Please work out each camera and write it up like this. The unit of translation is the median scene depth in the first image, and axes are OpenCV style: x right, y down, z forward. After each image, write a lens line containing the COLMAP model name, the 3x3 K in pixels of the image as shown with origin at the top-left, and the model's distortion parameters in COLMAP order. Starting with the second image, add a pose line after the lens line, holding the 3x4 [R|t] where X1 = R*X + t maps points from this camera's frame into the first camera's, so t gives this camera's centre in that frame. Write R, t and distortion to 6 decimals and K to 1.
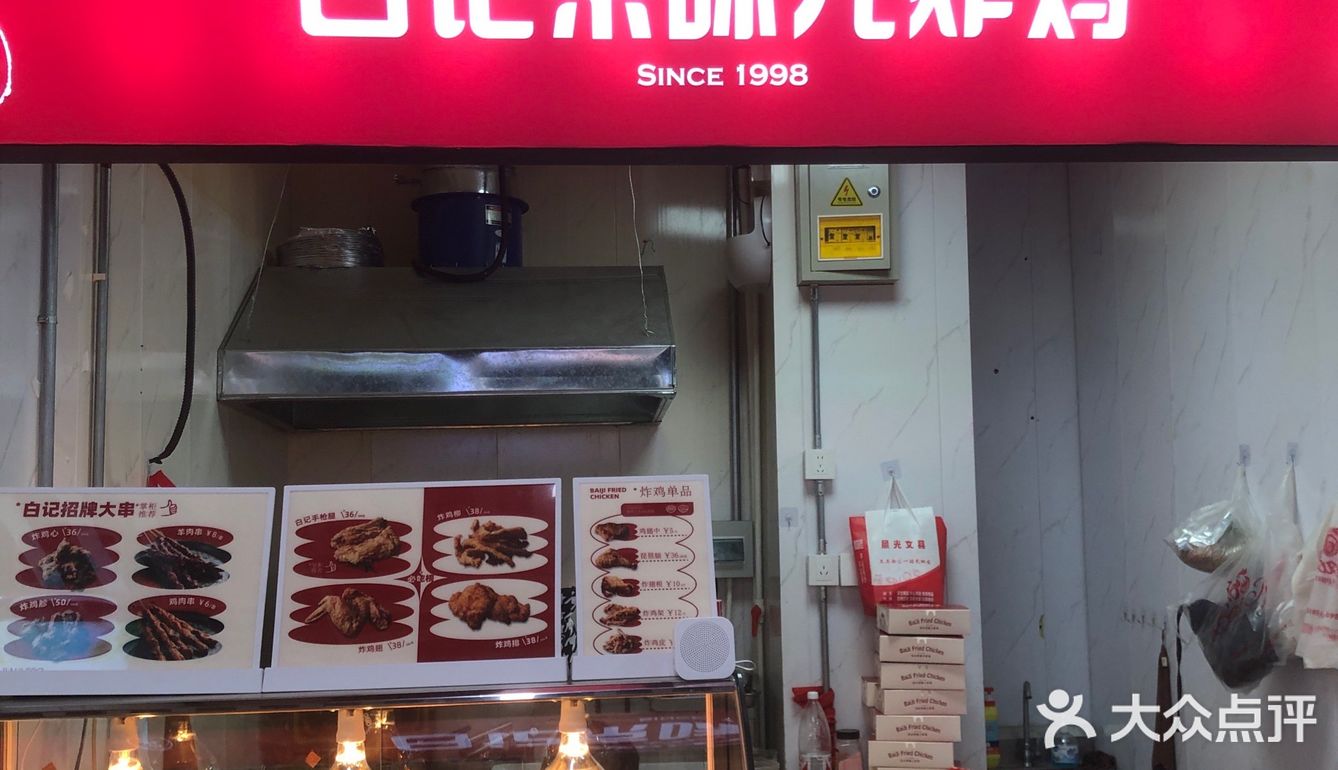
lens RADIAL K [[1494.0, 0, 671.3], [0, 1494.0, 449.9], [0, 0, 1]] dist [0.085388, -0.012148]
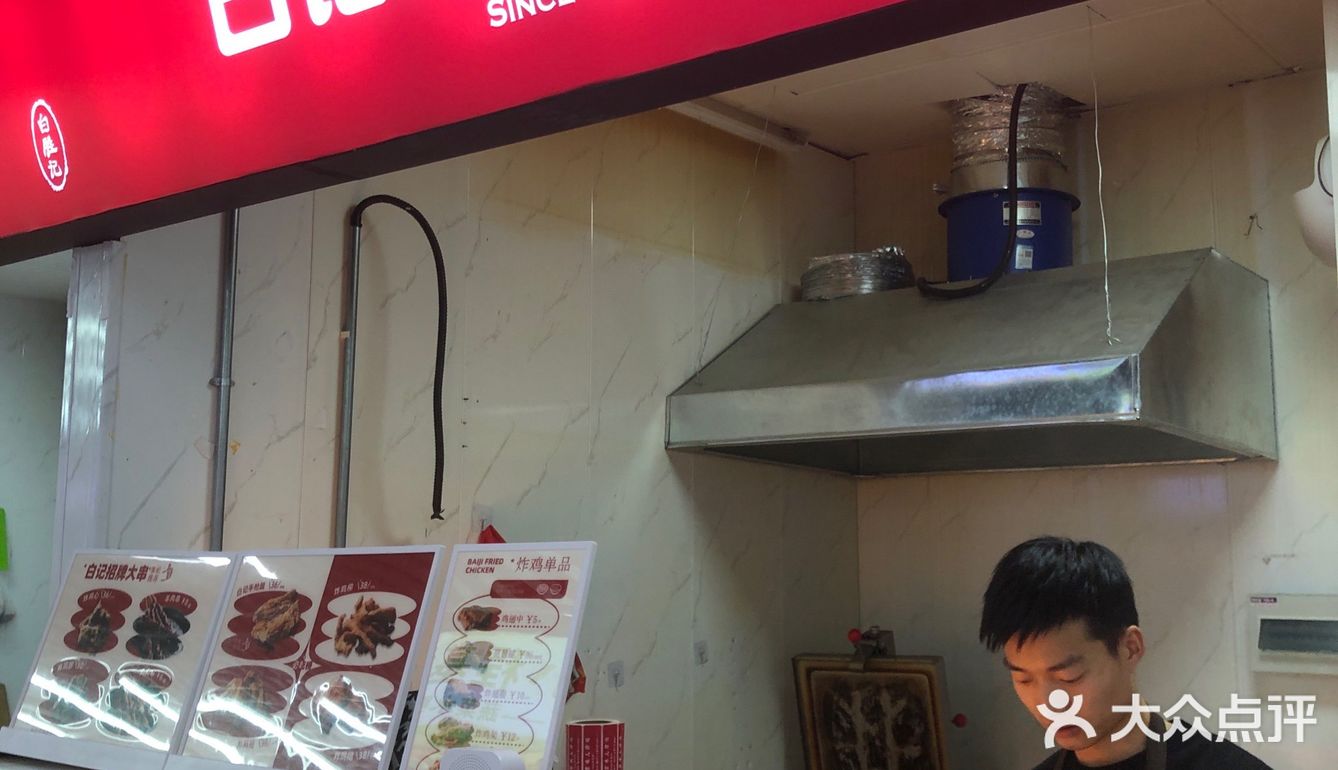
lens RADIAL K [[1476.8, 0, 669.0], [0, 1476.8, 385.0], [0, 0, 1]] dist [-0.000037, -0.006837]
pose [[0.746274, -0.062392, -0.662708, 0.532084], [0.014700, 0.996899, -0.077302, -0.002944], [0.665476, 0.047947, 0.744878, 0.511611]]
